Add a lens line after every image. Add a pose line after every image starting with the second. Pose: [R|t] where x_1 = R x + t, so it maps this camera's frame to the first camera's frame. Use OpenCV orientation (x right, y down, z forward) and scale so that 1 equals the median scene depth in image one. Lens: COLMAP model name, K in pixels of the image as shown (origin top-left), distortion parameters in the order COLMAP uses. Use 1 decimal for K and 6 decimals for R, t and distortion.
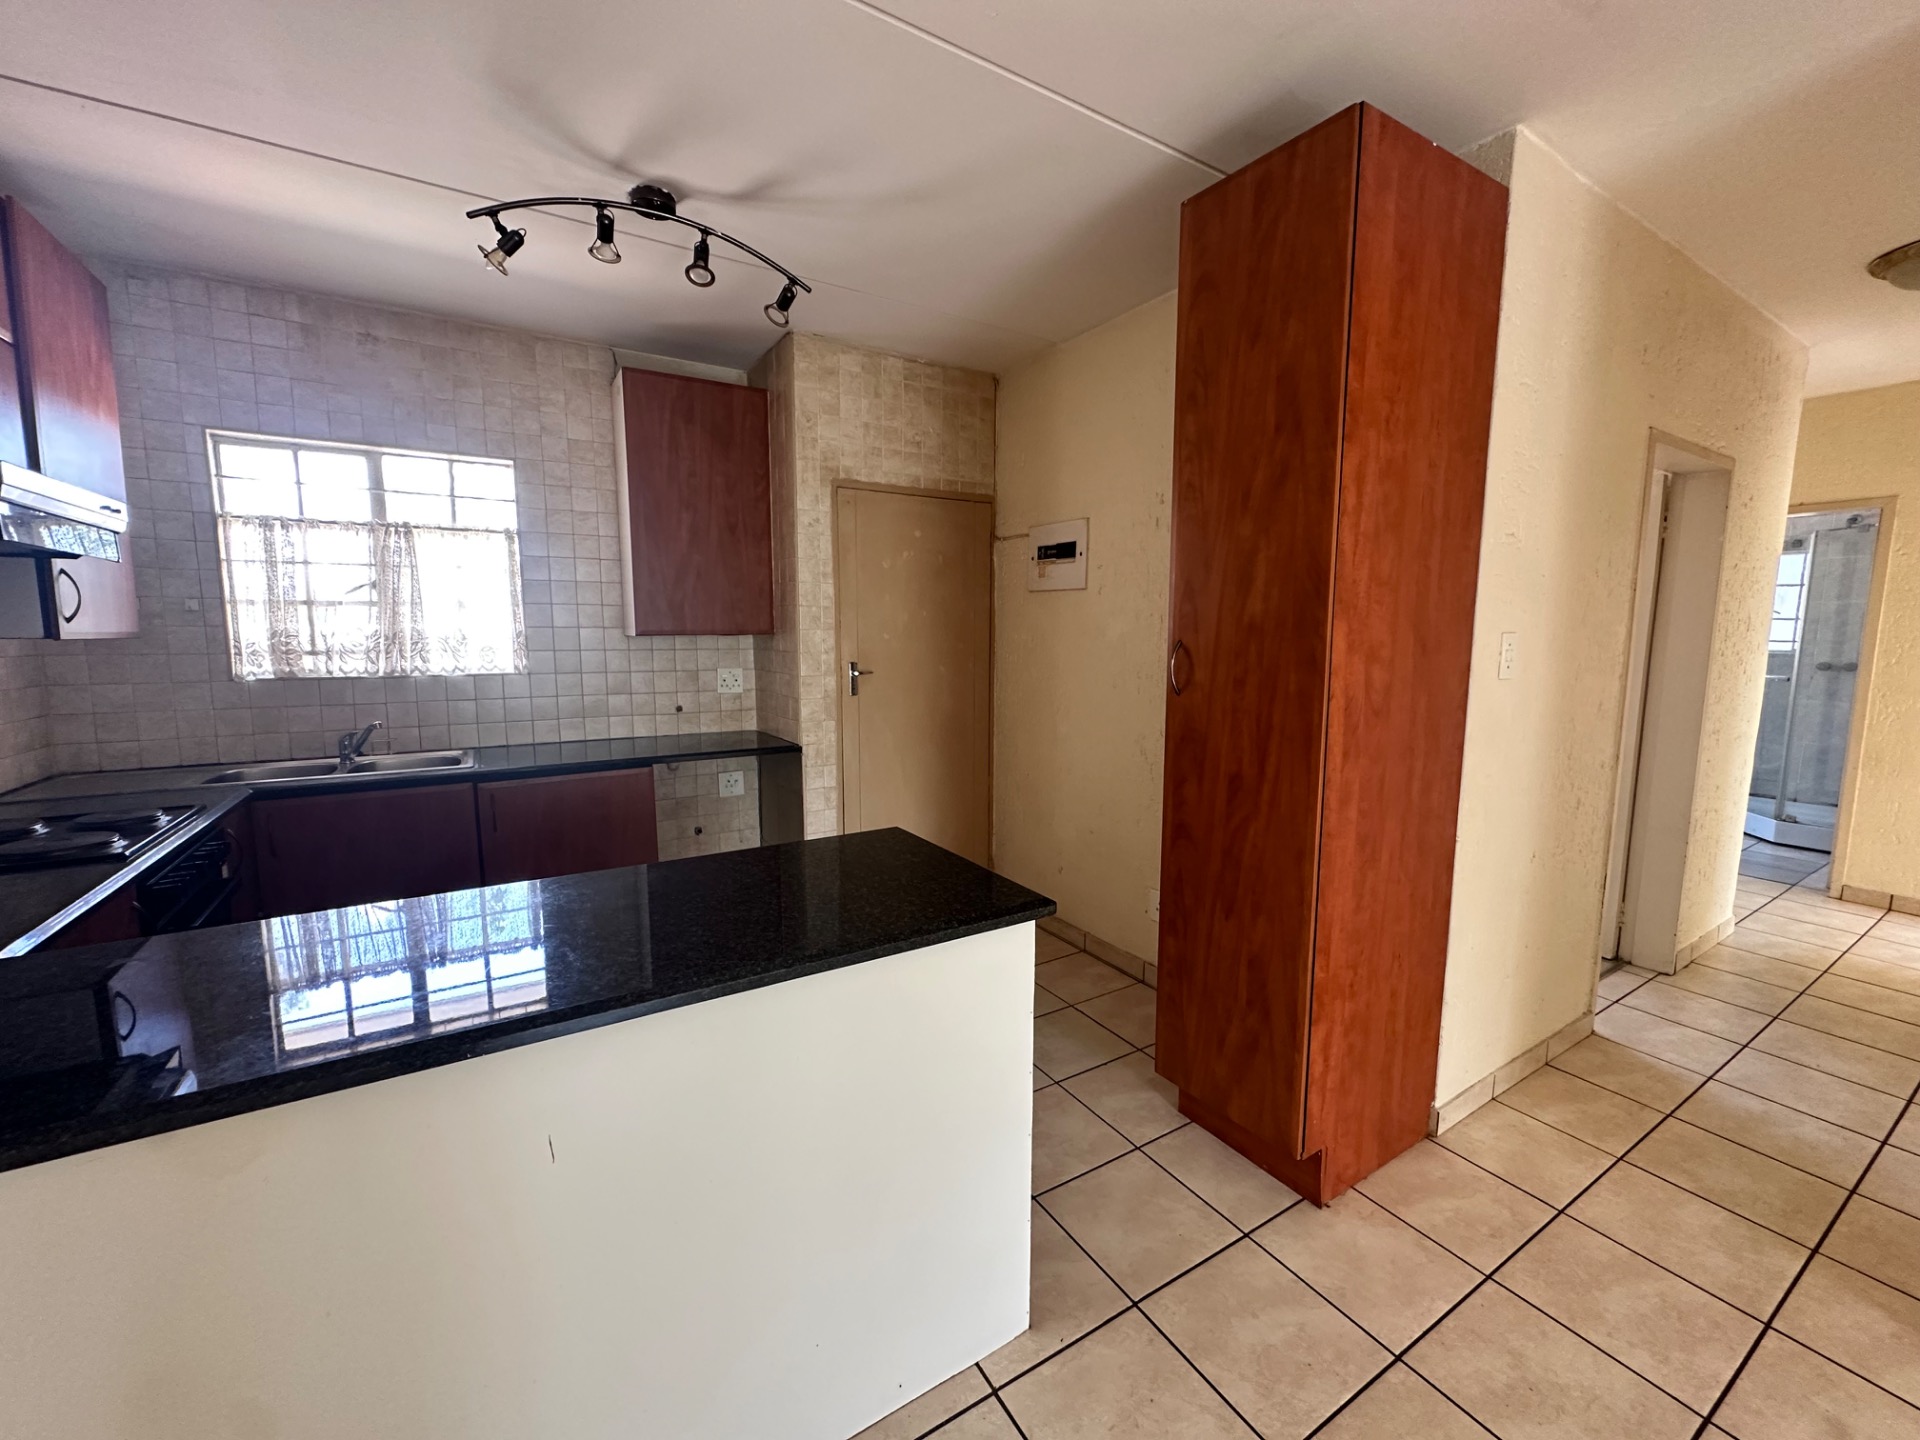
lens RADIAL K [[767.4, 0, 960.0], [0, 767.4, 720.0], [0, 0, 1]] dist [-0.001657, 0.000091]
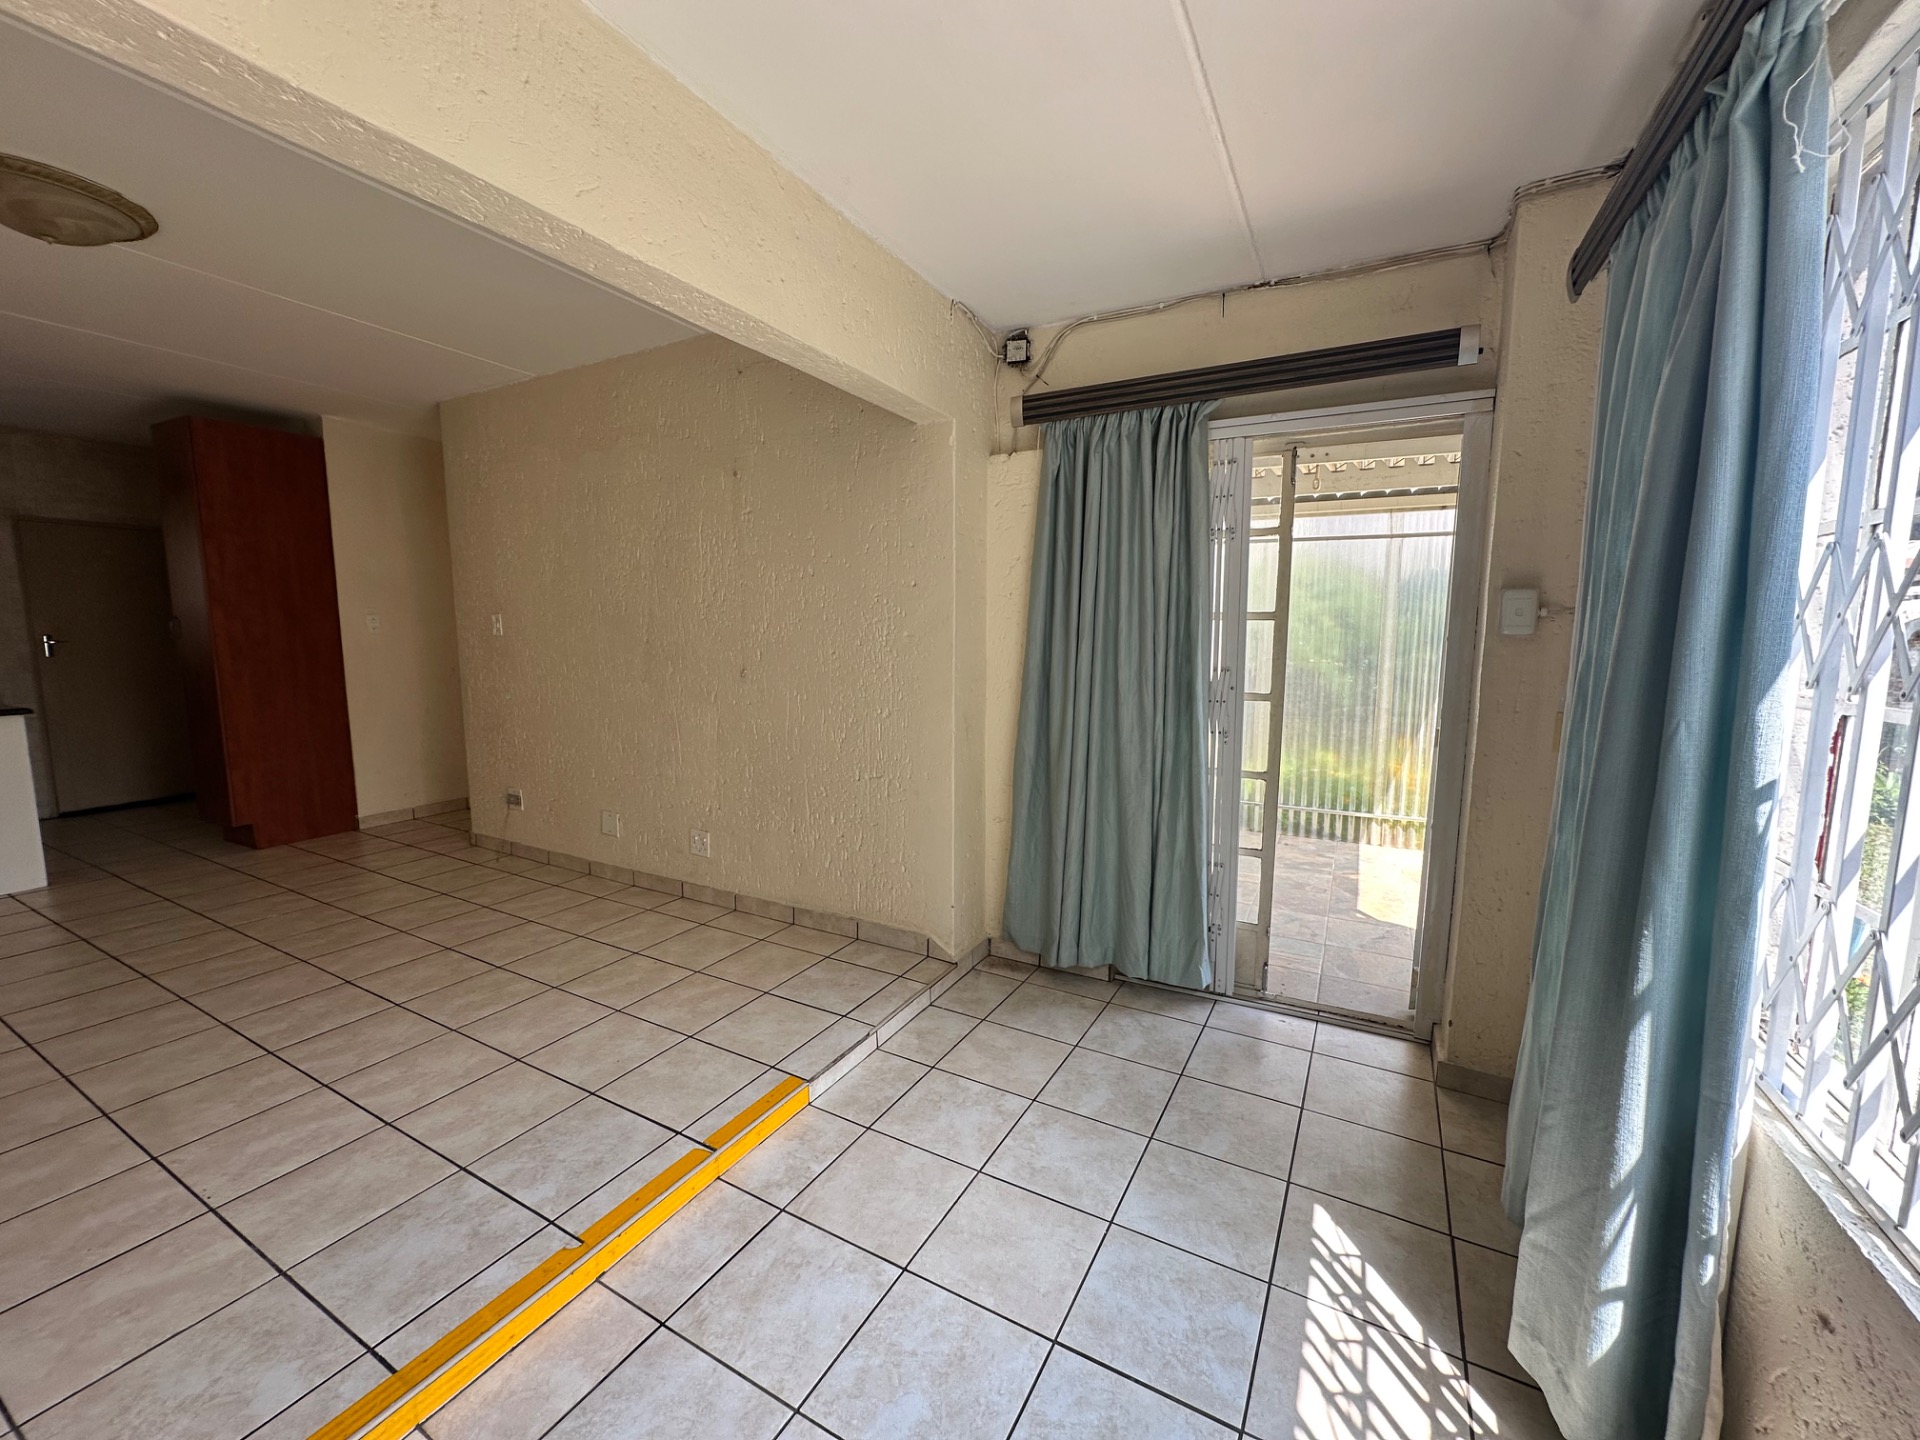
lens RADIAL K [[767.4, 0, 960.0], [0, 767.4, 720.0], [0, 0, 1]] dist [-0.001657, 0.000091]
pose [[0.867877, -0.057125, 0.493483, 0.816493], [0.057981, 0.998225, 0.013583, 0.215945], [-0.493384, 0.016825, 0.869649, -1.472433]]
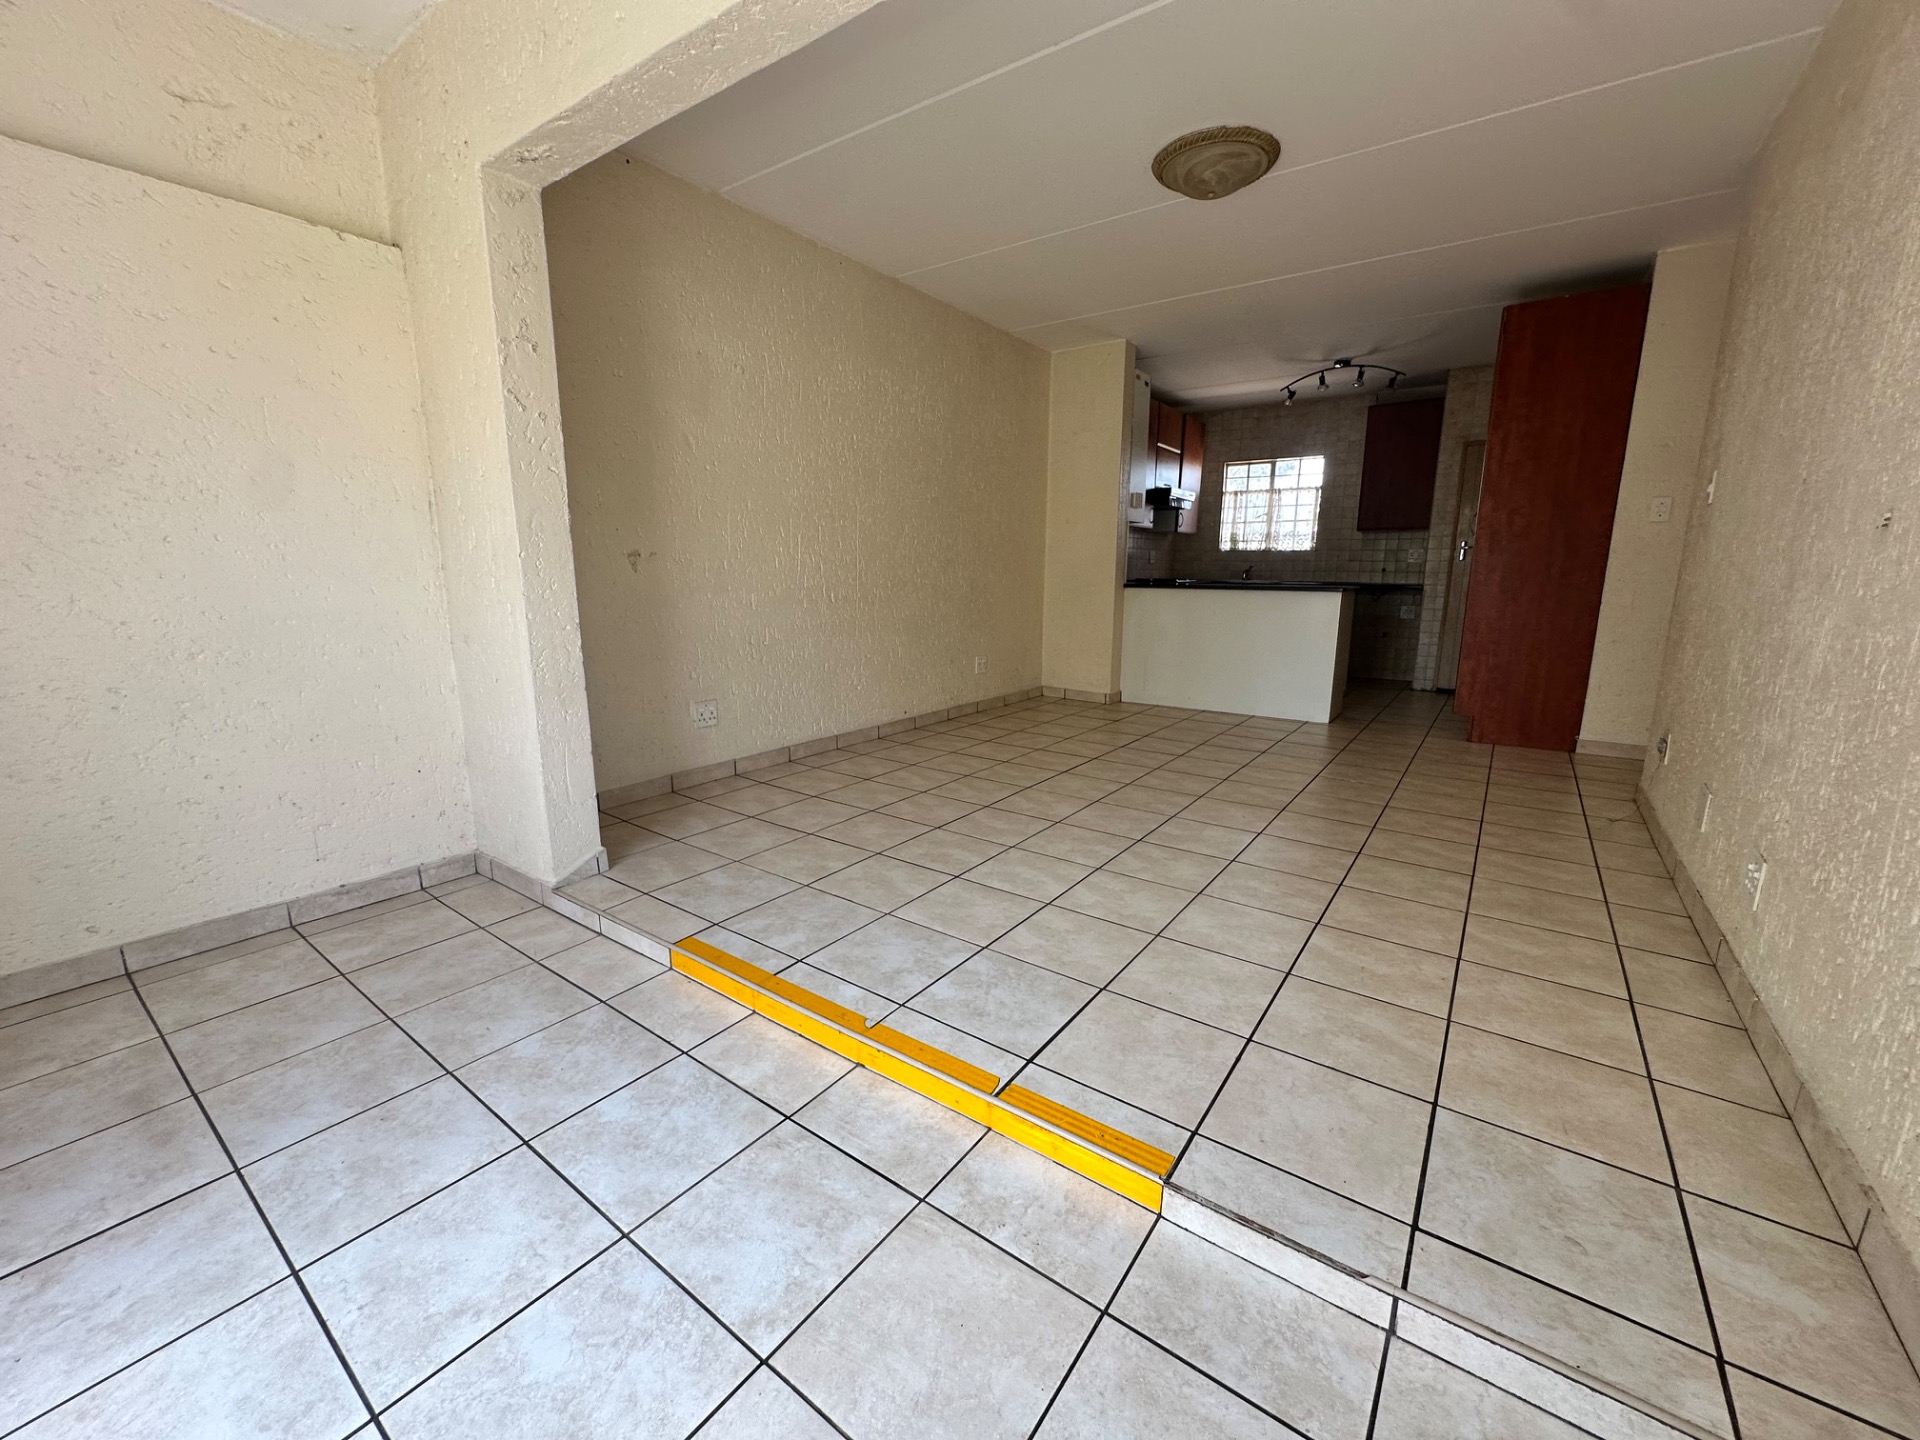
lens RADIAL K [[767.4, 0, 960.0], [0, 767.4, 720.0], [0, 0, 1]] dist [-0.001657, 0.000091]
pose [[0.387884, 0.178157, -0.904326, 1.377477], [-0.114798, 0.982840, 0.144385, 0.266391], [0.914531, 0.047810, 0.401680, -1.004189]]
